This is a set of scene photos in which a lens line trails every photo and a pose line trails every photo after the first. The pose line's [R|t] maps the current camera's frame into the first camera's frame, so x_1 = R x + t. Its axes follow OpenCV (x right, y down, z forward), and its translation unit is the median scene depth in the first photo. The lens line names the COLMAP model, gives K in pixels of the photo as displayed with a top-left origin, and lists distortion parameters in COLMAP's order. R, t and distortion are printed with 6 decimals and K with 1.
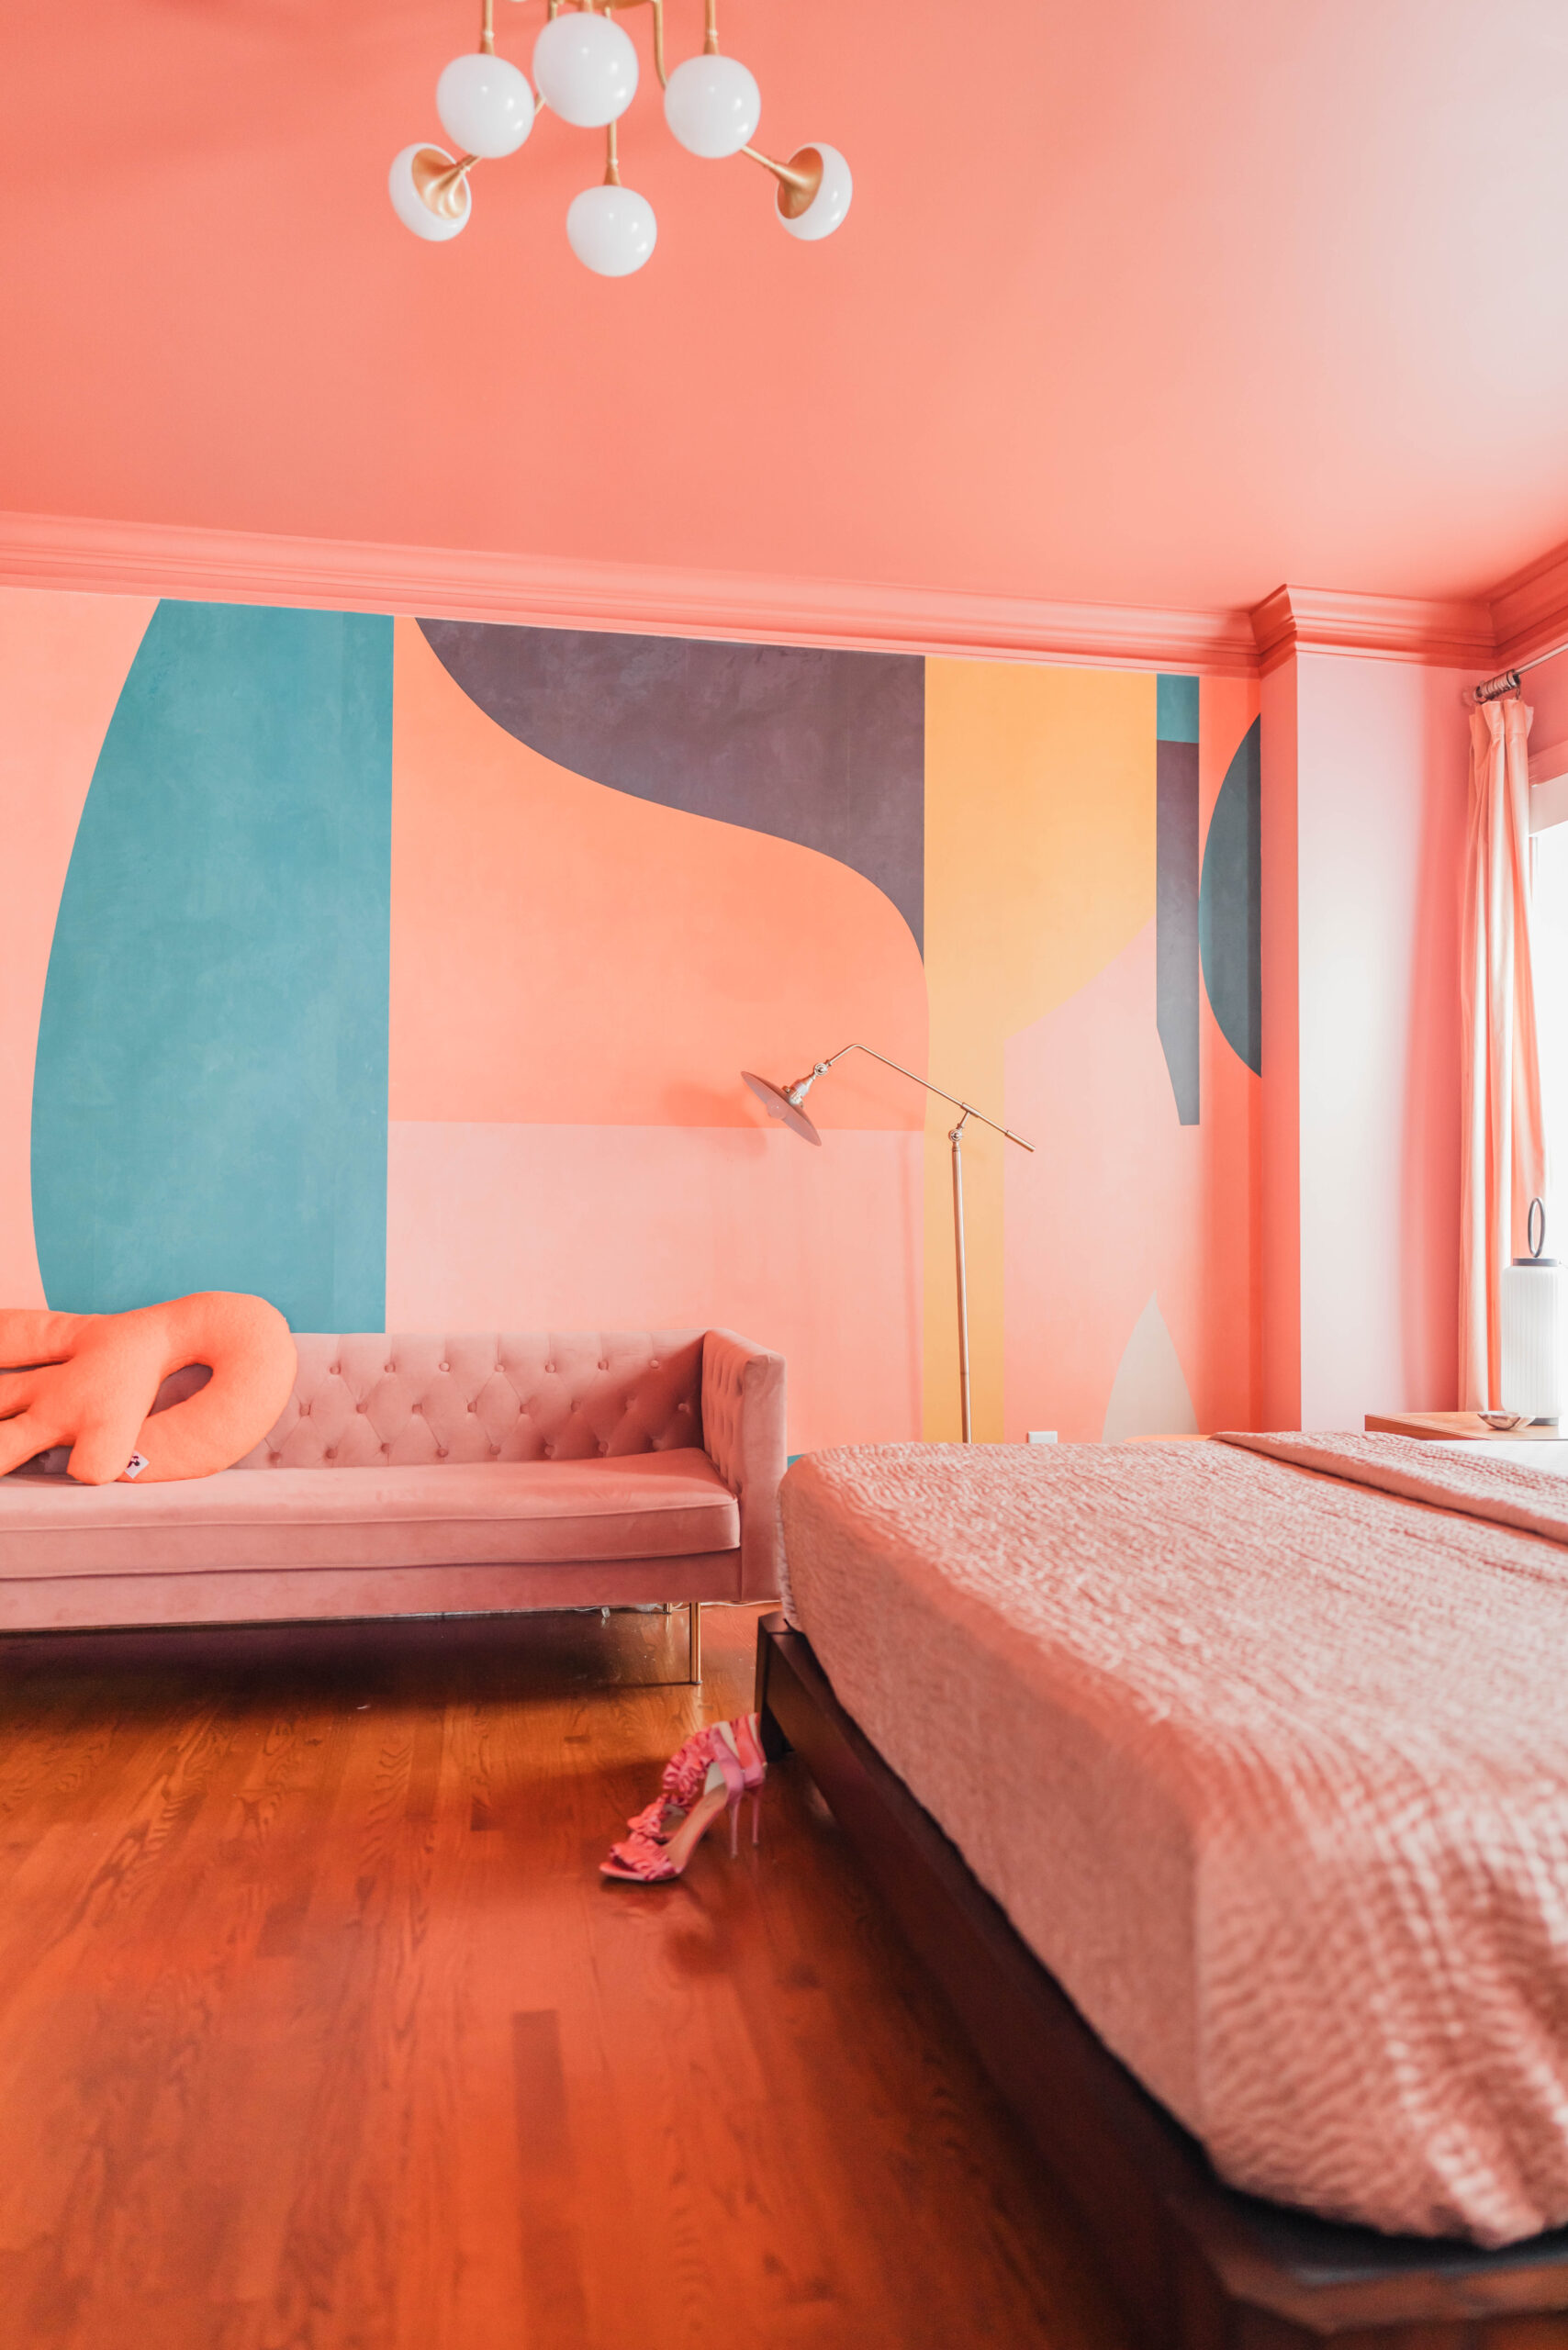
lens RADIAL K [[1585.2, 0, 784.0], [0, 1585.2, 1175.0], [0, 0, 1]] dist [-0.008185, 0.001035]
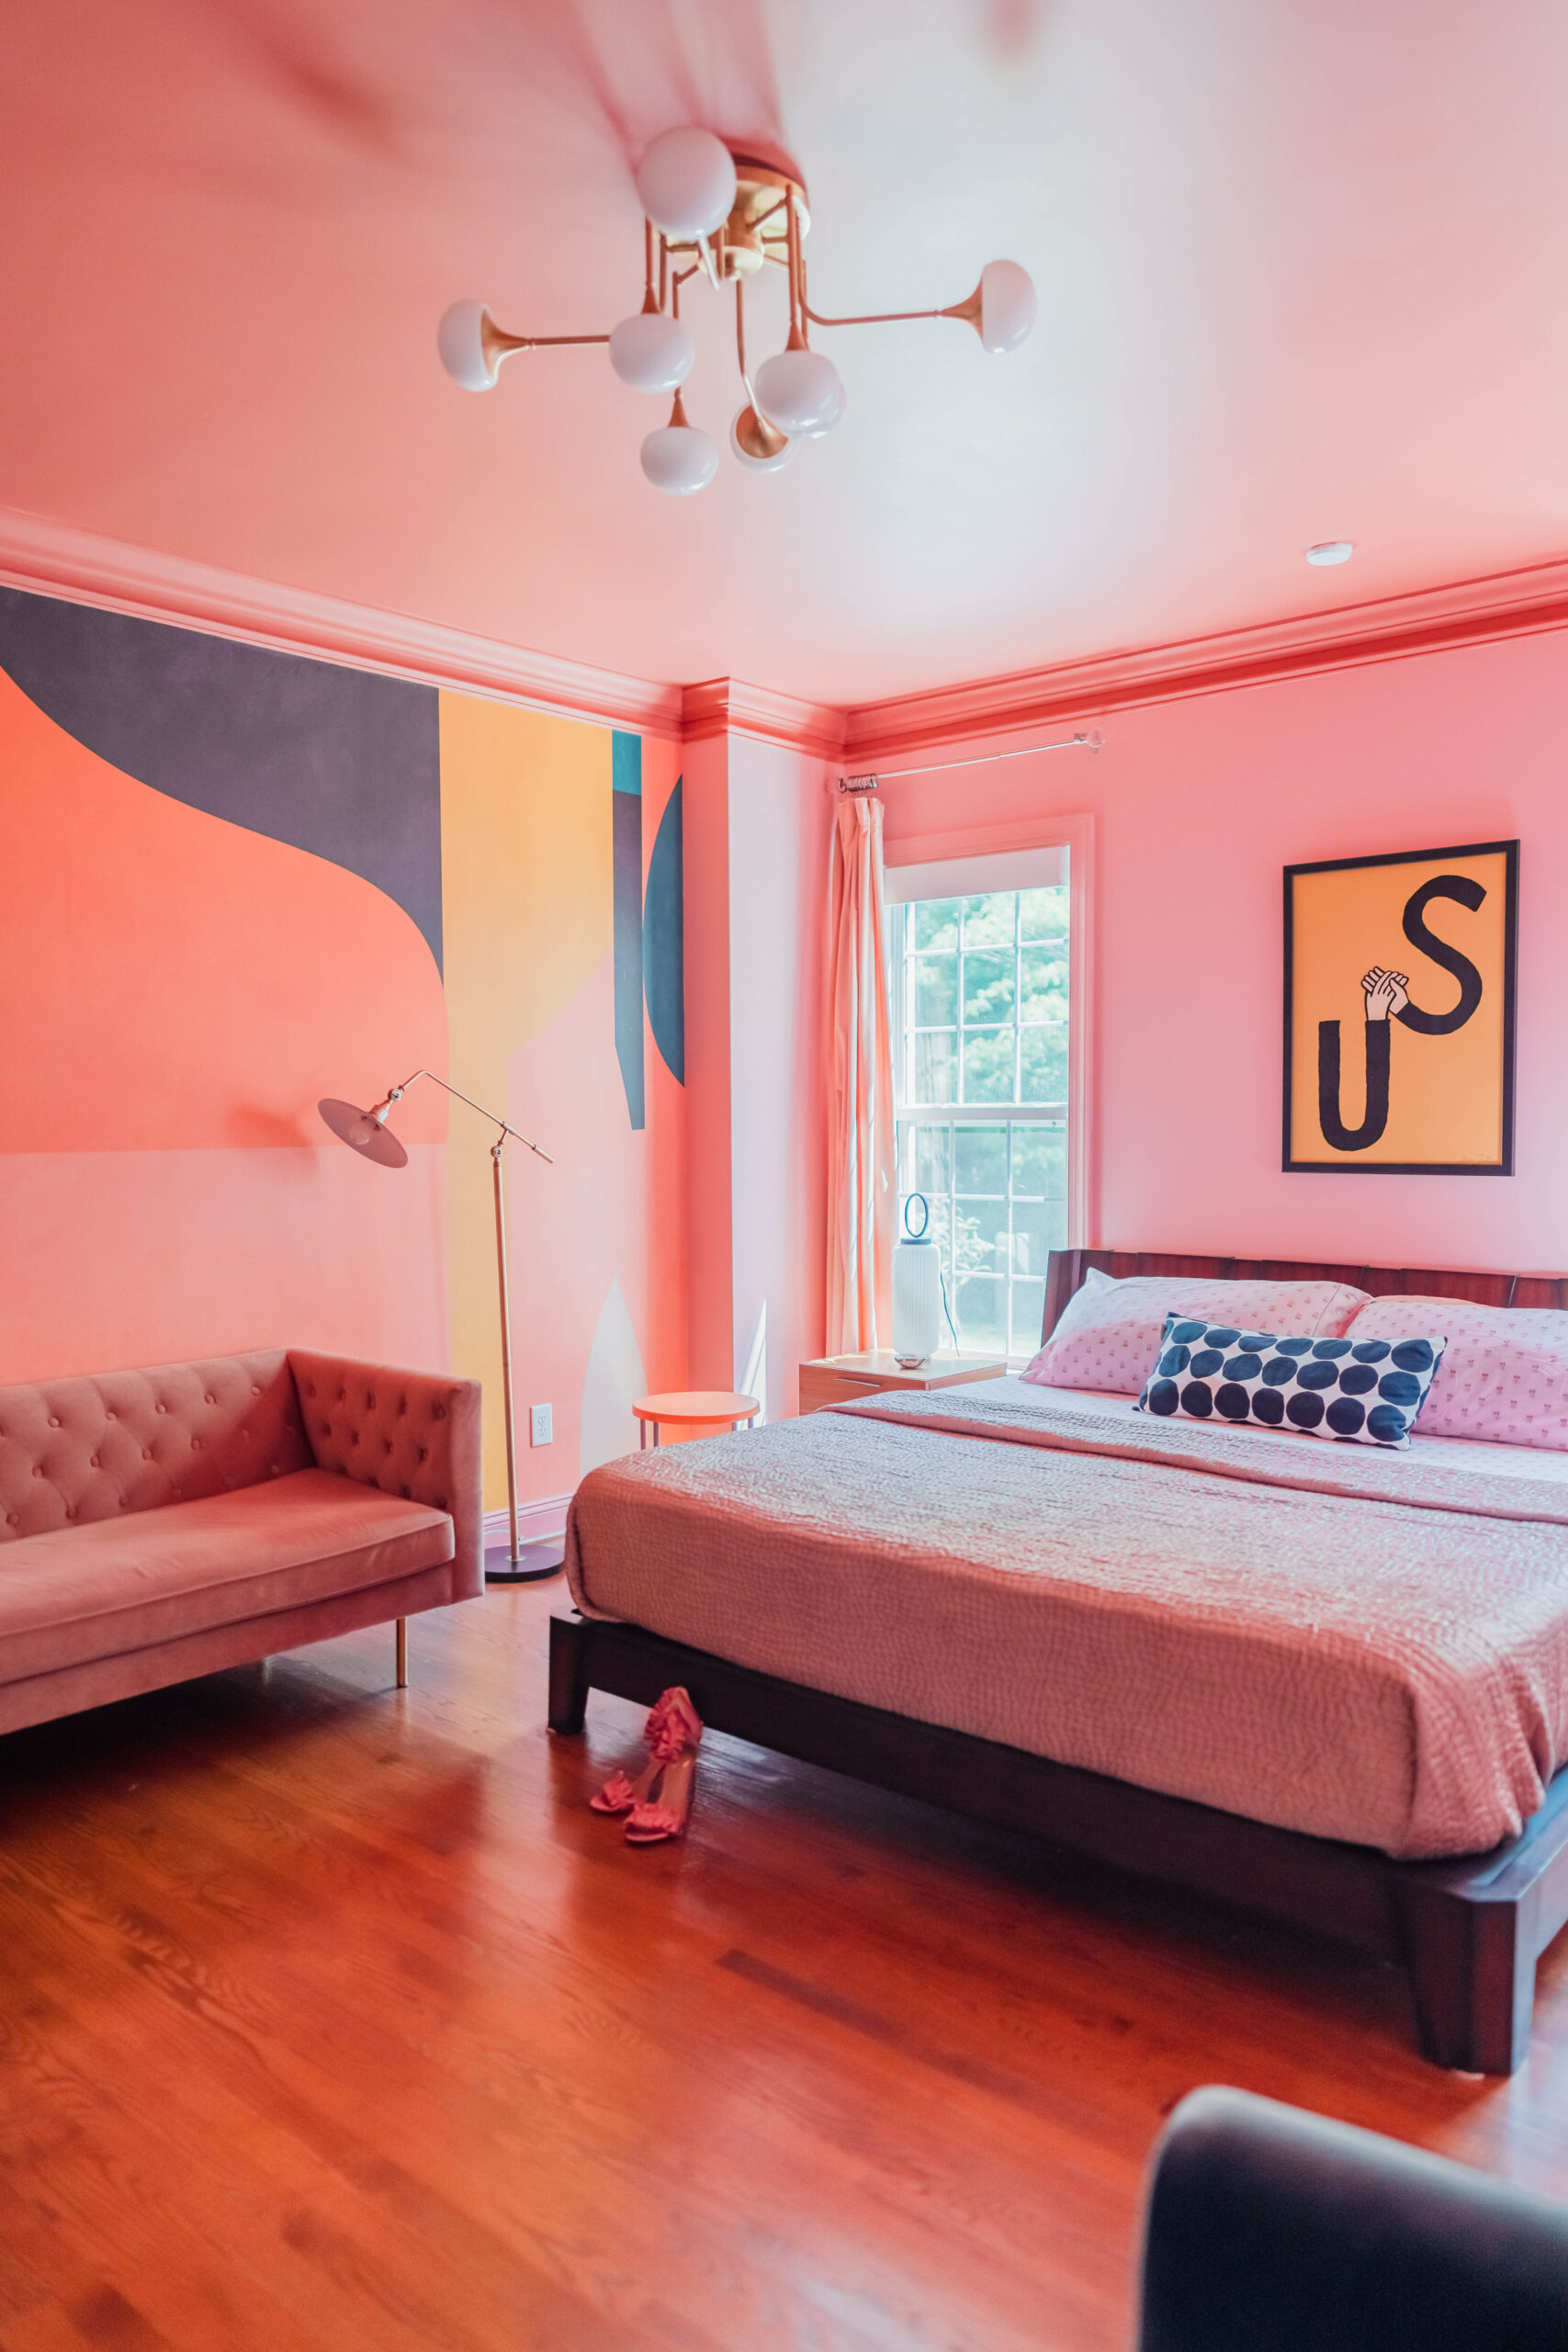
lens RADIAL K [[1601.9, 0, 795.2], [0, 1601.9, 1193.3], [0, 0, 1]] dist [-0.004974, -0.000525]
pose [[0.788349, -0.040053, 0.613924, -0.398841], [-0.011570, 0.996737, 0.079886, -0.084442], [-0.615120, -0.070081, 0.785313, -0.000711]]
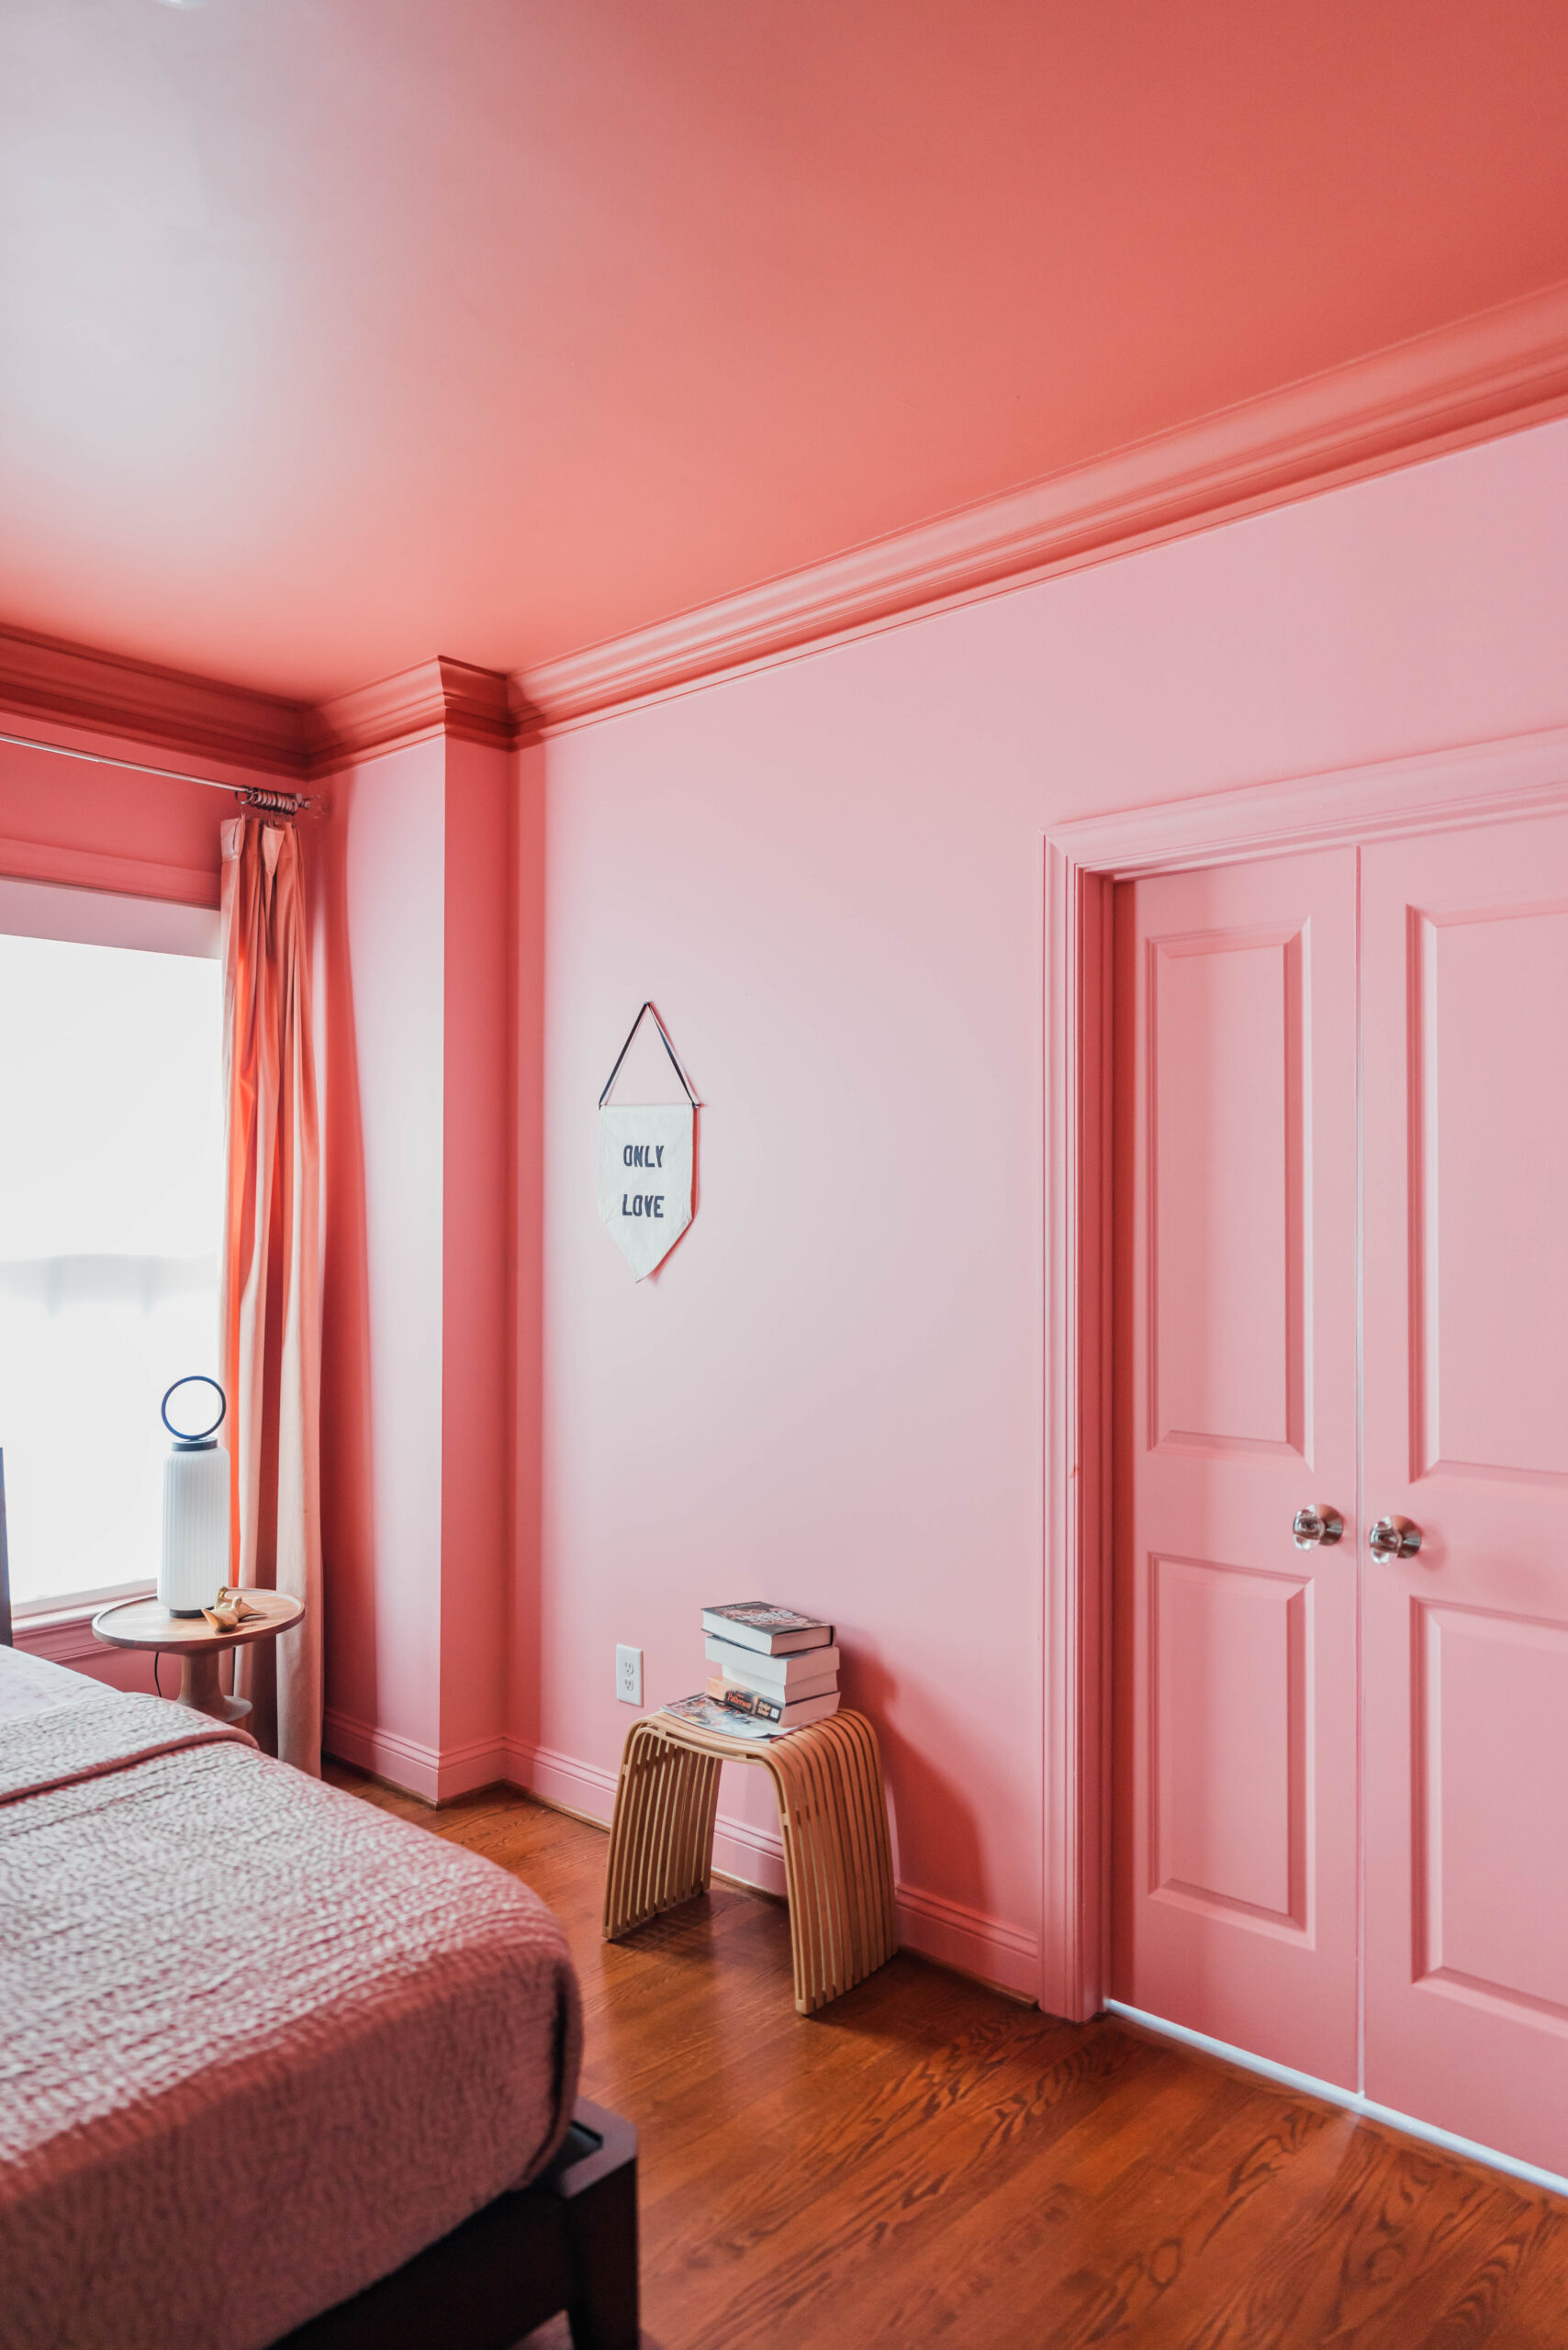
lens RADIAL K [[1547.4, 0, 755.2], [0, 1547.4, 1167.2], [0, 0, 1]] dist [-0.002809, 0.006364]
pose [[-0.584155, 0.016802, 0.811468, -0.305275], [-0.027818, 0.998784, -0.040706, -0.086514], [-0.811165, -0.046352, -0.582977, 0.498221]]
